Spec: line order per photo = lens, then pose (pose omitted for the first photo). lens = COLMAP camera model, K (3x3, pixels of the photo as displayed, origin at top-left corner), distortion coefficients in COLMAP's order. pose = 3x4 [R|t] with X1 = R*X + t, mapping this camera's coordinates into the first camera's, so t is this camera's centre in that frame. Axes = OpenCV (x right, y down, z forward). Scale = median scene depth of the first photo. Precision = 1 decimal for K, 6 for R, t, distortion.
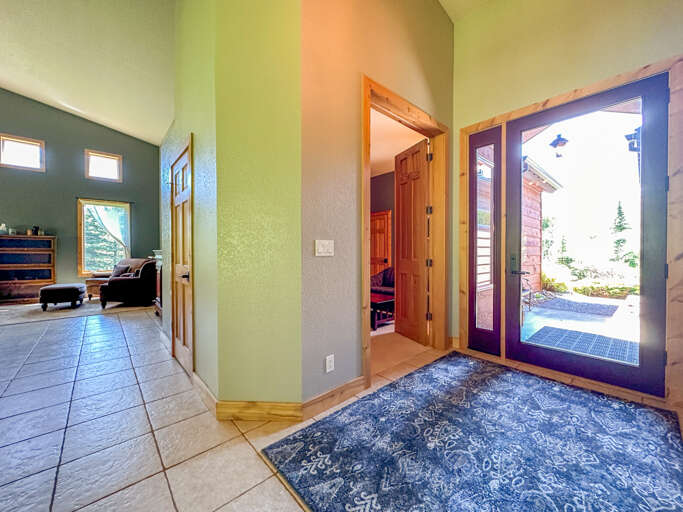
lens RADIAL K [[271.5, 0, 342.5], [0, 271.5, 255.7], [0, 0, 1]] dist [-0.003221, -0.000013]
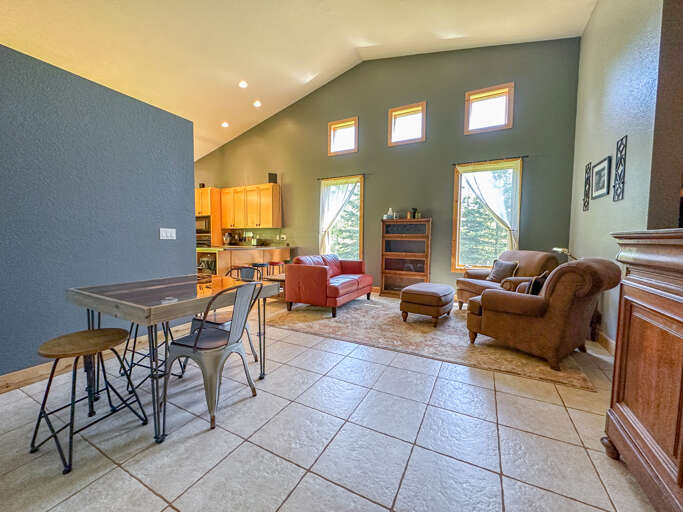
lens RADIAL K [[271.5, 0, 342.5], [0, 271.5, 255.7], [0, 0, 1]] dist [-0.003221, -0.000013]
pose [[0.349074, 0.059545, -0.935202, -0.378133], [-0.019420, 0.998225, 0.056308, -0.003857], [0.936894, -0.001494, 0.349610, 0.451284]]
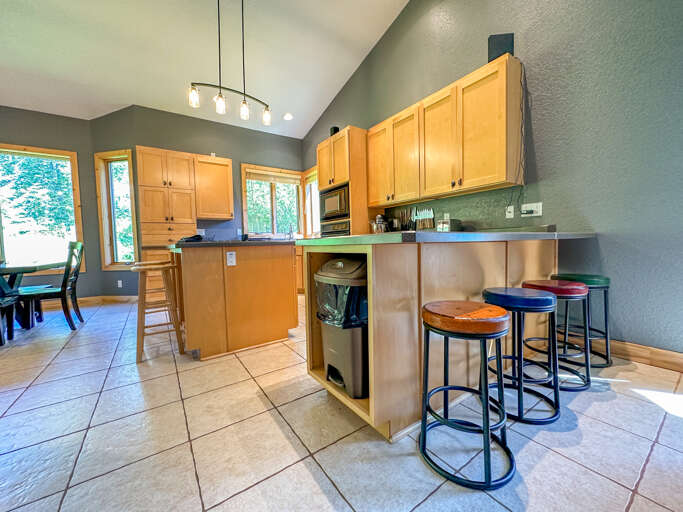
lens RADIAL K [[271.5, 0, 342.5], [0, 271.5, 255.7], [0, 0, 1]] dist [-0.003221, -0.000013]
pose [[-0.127568, 0.051724, -0.990480, -1.015150], [0.013686, 0.998636, 0.050387, 0.028363], [0.991735, -0.007128, -0.128102, 0.394576]]
